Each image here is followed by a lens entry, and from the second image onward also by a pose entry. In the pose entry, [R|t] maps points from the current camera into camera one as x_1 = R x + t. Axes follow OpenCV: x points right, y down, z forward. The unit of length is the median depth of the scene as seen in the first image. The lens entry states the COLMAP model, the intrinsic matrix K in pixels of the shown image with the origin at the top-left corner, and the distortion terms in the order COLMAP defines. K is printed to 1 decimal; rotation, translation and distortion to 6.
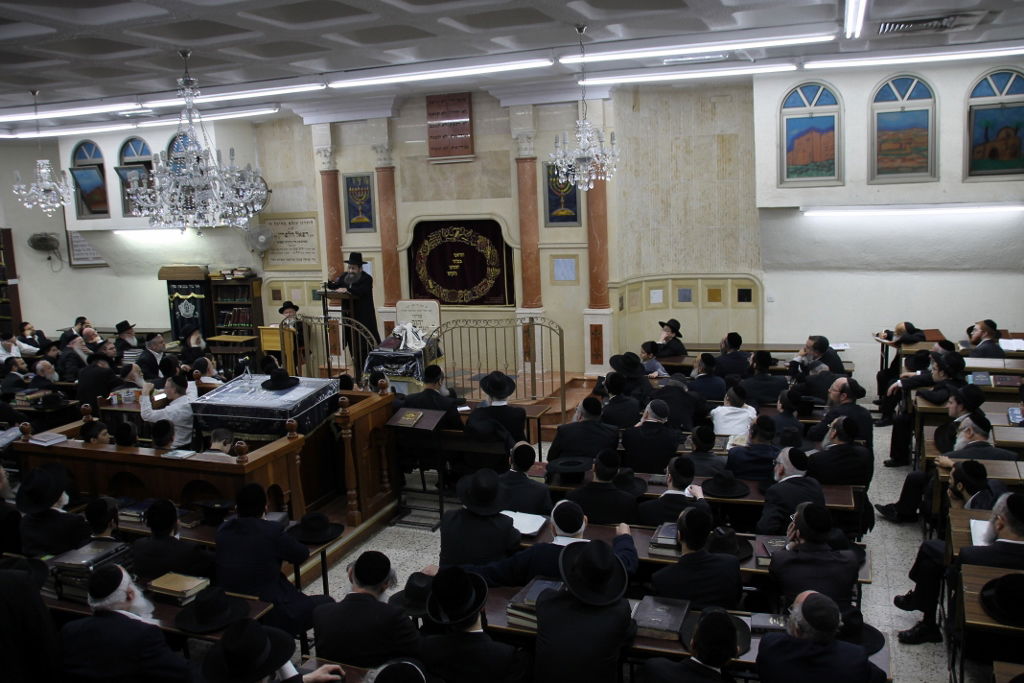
lens RADIAL K [[895.9, 0, 528.1], [0, 895.9, 341.9], [0, 0, 1]] dist [-0.143513, 0.149333]
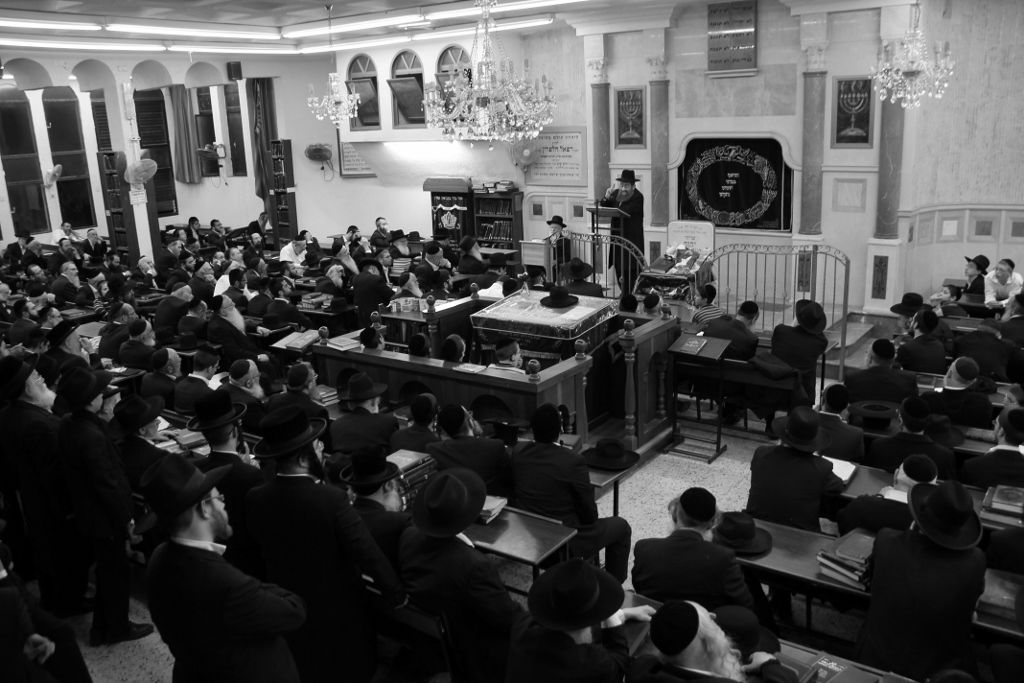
lens RADIAL K [[895.9, 0, 504.6], [0, 895.9, 347.6], [0, 0, 1]] dist [-0.143513, 0.149333]
pose [[0.960964, 0.070891, -0.267436, -0.046962], [-0.044389, 0.993599, 0.103882, -0.001902], [0.273088, -0.087956, 0.957960, 0.016107]]
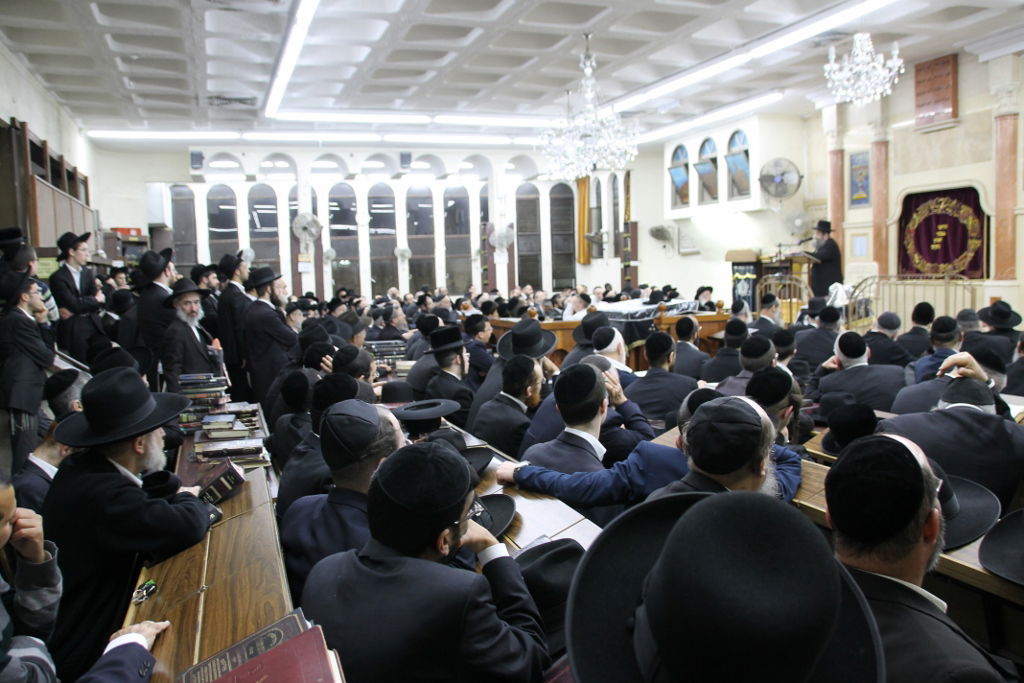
lens RADIAL K [[895.9, 0, 503.0], [0, 895.9, 338.8], [0, 0, 1]] dist [-0.143513, 0.149333]
pose [[0.628747, 0.077914, -0.773696, 0.358636], [-0.131641, 0.991272, -0.007154, 0.089879], [0.766386, 0.106348, 0.633516, 0.066510]]
